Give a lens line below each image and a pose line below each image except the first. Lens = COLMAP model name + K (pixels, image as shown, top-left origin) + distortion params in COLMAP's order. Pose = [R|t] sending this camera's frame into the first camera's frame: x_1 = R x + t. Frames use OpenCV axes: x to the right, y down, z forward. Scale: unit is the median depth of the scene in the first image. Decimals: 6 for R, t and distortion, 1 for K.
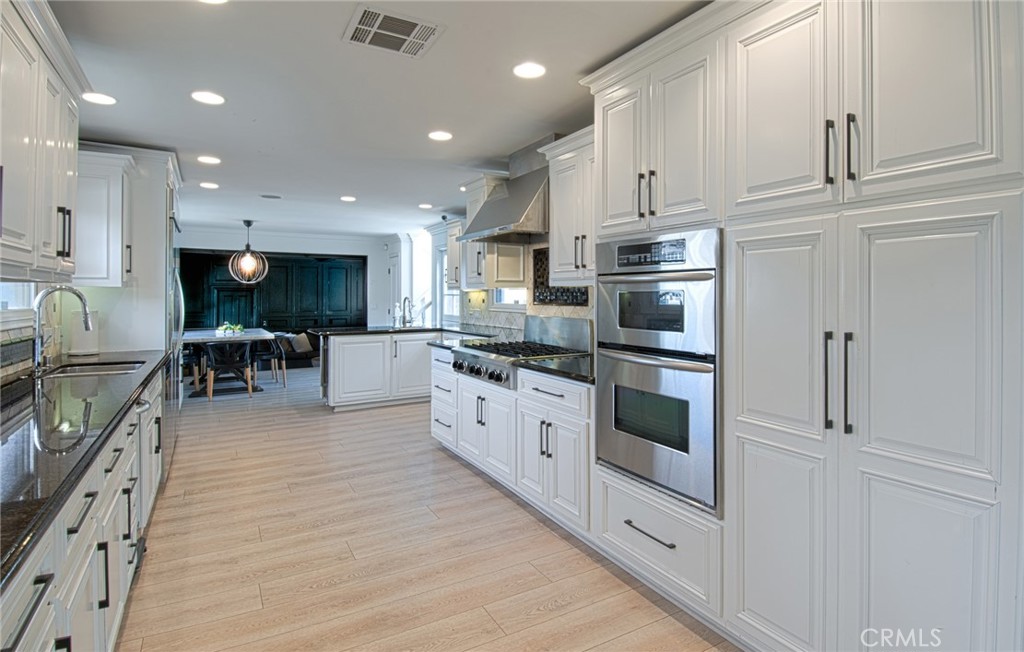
lens RADIAL K [[524.9, 0, 537.2], [0, 524.9, 304.0], [0, 0, 1]] dist [0.046444, -0.053482]
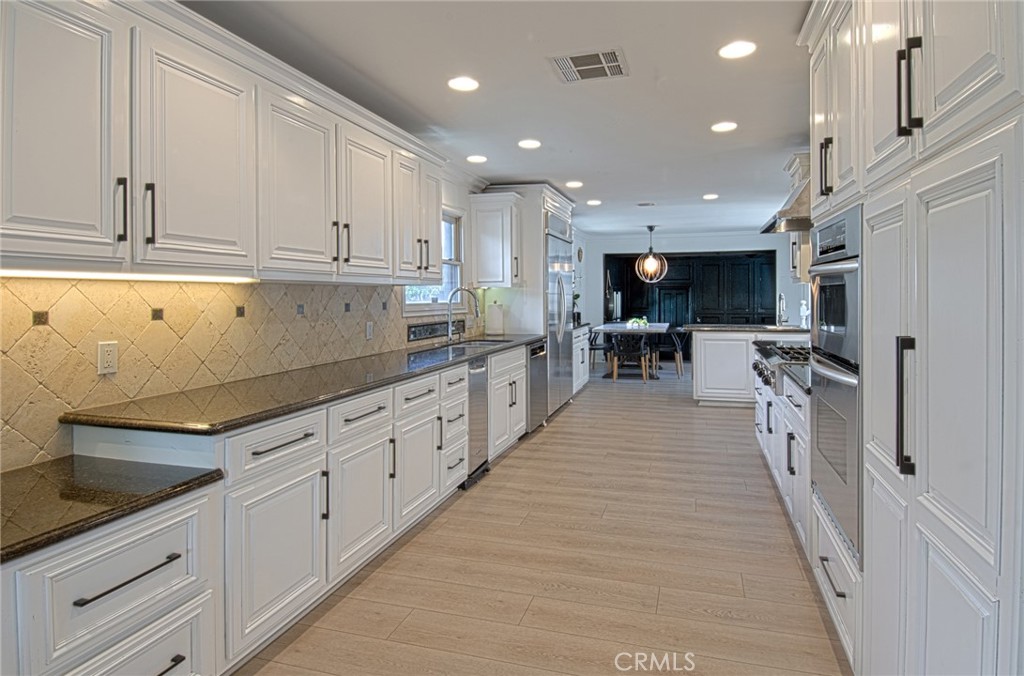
lens RADIAL K [[559.8, 0, 541.6], [0, 559.8, 316.6], [0, 0, 1]] dist [-0.000193, -0.001663]
pose [[0.686486, 0.024314, -0.726736, 0.362154], [-0.005036, 0.999576, 0.028685, 0.001167], [0.727126, -0.016033, 0.686317, 0.048942]]
